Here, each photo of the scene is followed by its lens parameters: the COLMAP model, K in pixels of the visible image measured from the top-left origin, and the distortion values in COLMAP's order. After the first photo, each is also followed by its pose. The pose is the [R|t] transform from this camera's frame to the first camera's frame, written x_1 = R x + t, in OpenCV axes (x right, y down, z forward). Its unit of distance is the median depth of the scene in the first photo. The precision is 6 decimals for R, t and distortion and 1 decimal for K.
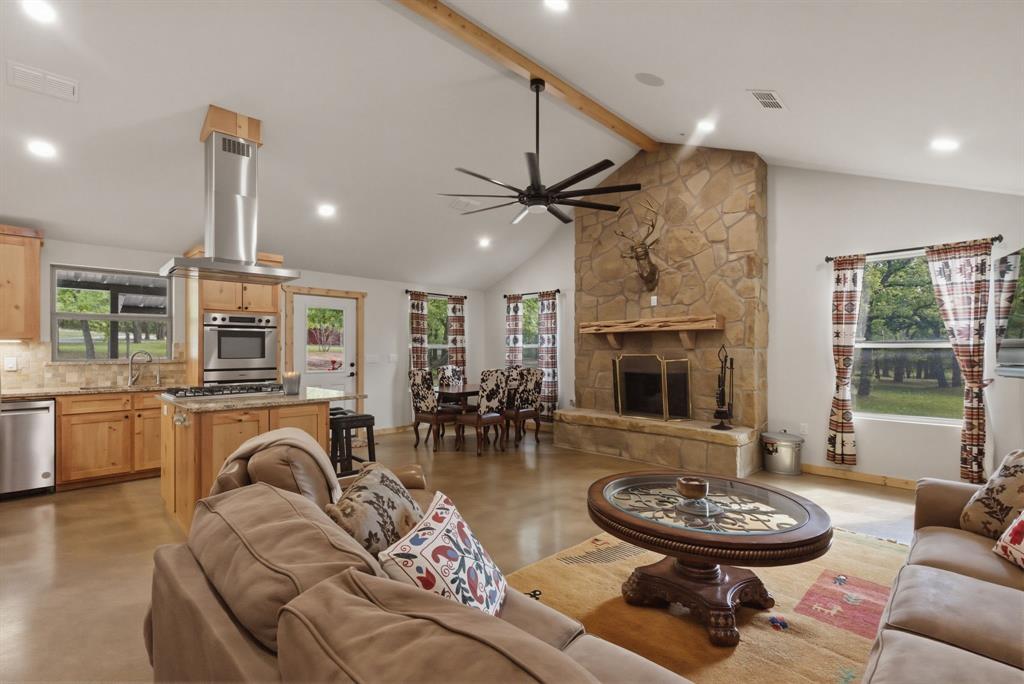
lens RADIAL K [[467.2, 0, 511.6], [0, 467.2, 345.8], [0, 0, 1]] dist [0.000353, -0.000008]
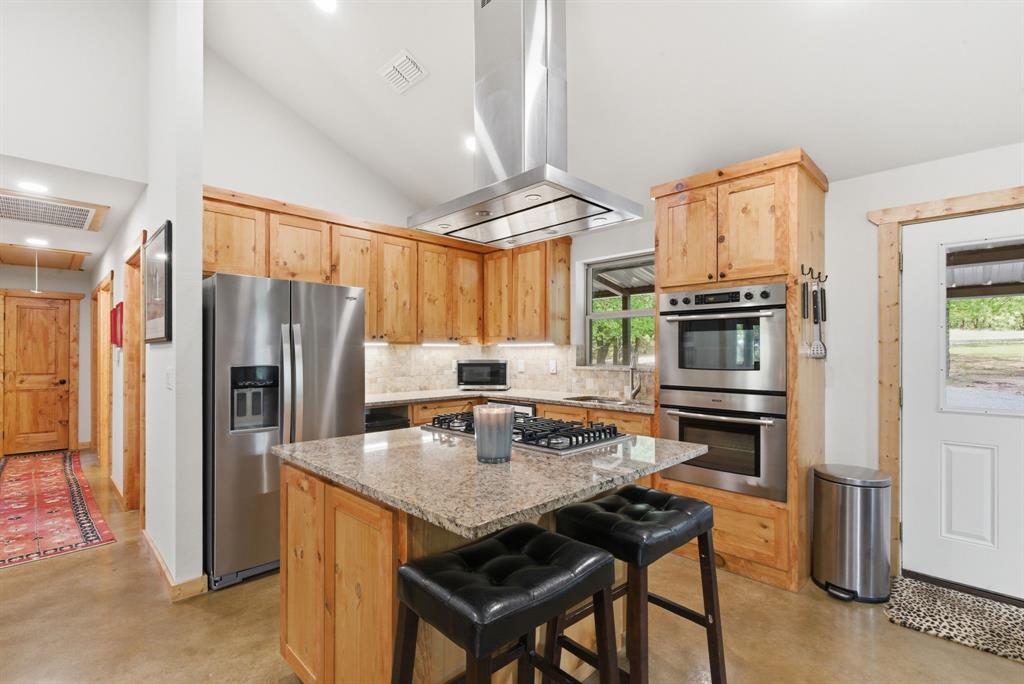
lens RADIAL K [[467.2, 0, 511.6], [0, 467.2, 348.0], [0, 0, 1]] dist [0.000353, -0.000008]
pose [[-0.015999, -0.008151, -0.999839, -0.035845], [0.007092, 0.999941, -0.008266, 0.004637], [0.999847, -0.007223, -0.015940, 0.791678]]
